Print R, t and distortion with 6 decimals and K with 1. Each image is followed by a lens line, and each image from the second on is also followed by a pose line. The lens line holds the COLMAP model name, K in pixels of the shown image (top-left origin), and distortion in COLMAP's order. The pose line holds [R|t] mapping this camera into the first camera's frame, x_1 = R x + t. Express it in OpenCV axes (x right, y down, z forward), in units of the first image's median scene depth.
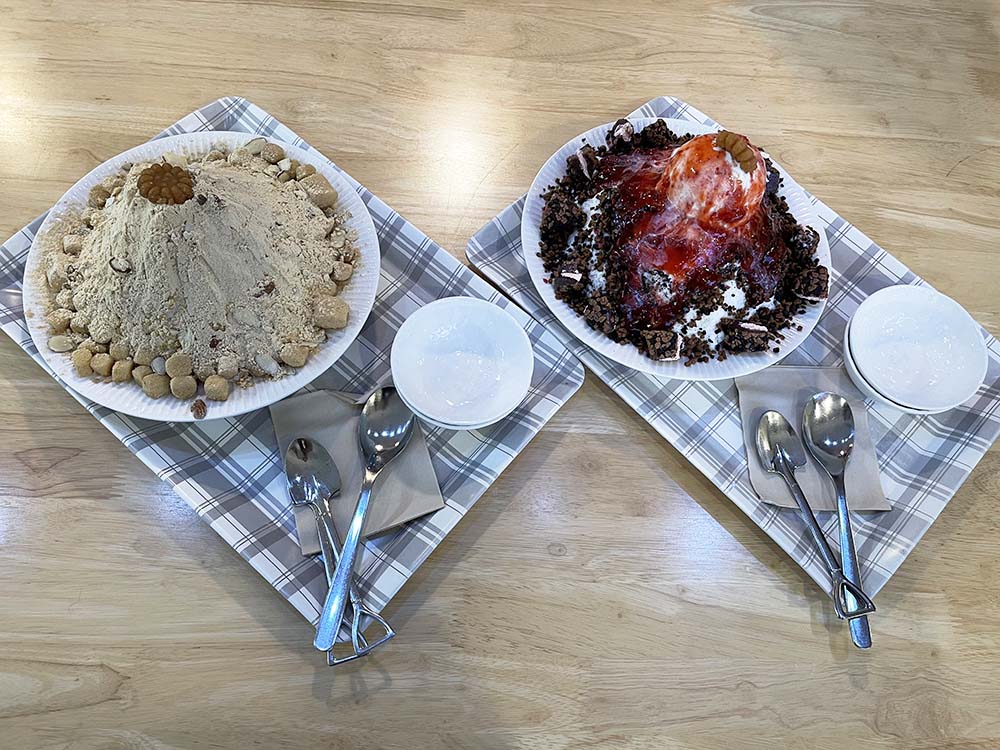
lens RADIAL K [[754.1, 0, 500.0], [0, 754.1, 375.0], [0, 0, 1]] dist [0.017331, -0.003567]
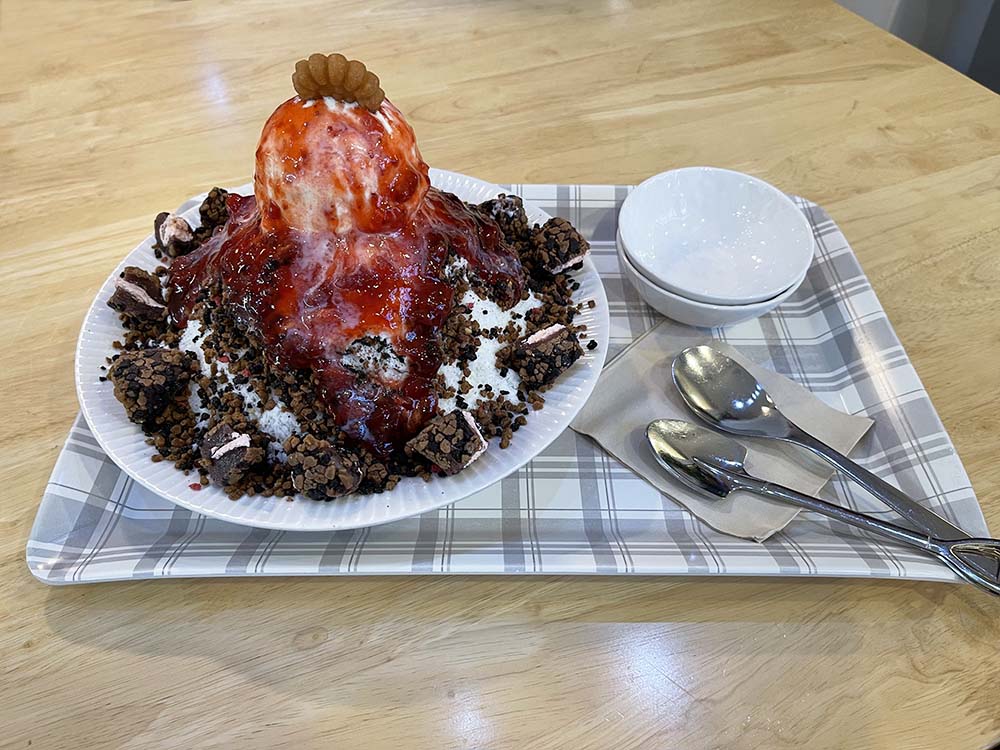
lens RADIAL K [[735.9, 0, 476.1], [0, 735.9, 394.6], [0, 0, 1]] dist [0.040840, -0.000425]
pose [[0.736469, -0.557196, 0.383596, 0.043635], [0.638091, 0.760485, -0.120427, 0.009424], [-0.224617, 0.333460, 0.915615, 0.485547]]
